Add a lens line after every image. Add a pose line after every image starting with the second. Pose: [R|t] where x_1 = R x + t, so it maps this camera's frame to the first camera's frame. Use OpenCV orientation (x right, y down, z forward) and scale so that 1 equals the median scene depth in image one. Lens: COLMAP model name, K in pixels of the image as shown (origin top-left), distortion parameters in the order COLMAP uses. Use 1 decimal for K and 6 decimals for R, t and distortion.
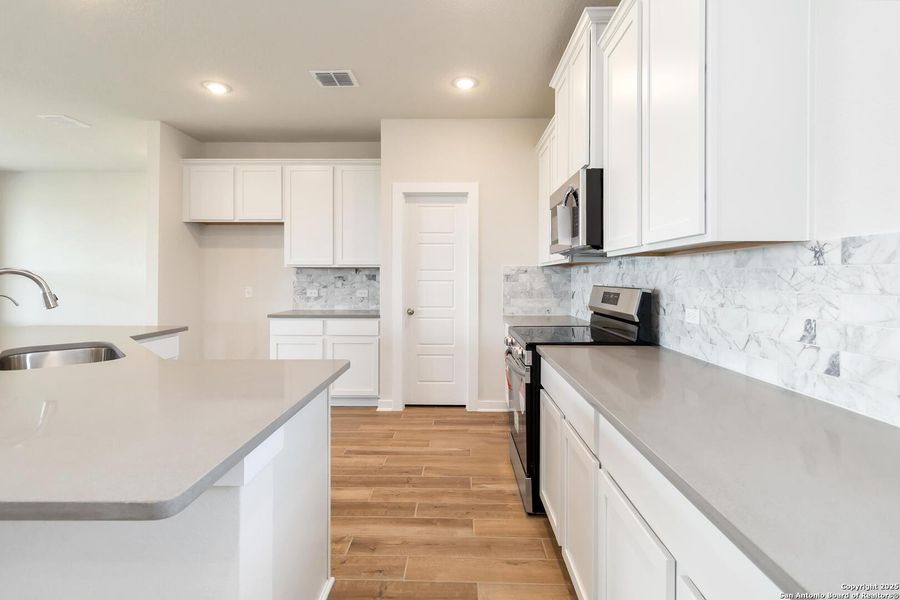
lens RADIAL K [[423.6, 0, 453.2], [0, 423.6, 279.2], [0, 0, 1]] dist [-0.001969, 0.000053]
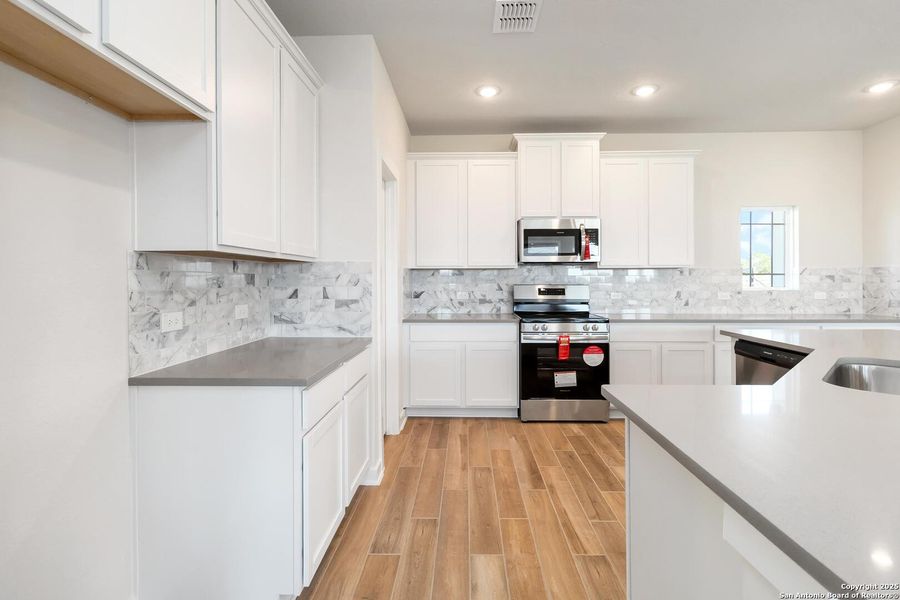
lens RADIAL K [[423.6, 0, 454.4], [0, 423.6, 278.5], [0, 0, 1]] dist [-0.001969, 0.000053]
pose [[0.015089, 0.000820, 0.999886, -1.054793], [0.005292, 0.999986, -0.000900, -0.005573], [-0.999872, 0.005305, 0.015084, 1.113571]]
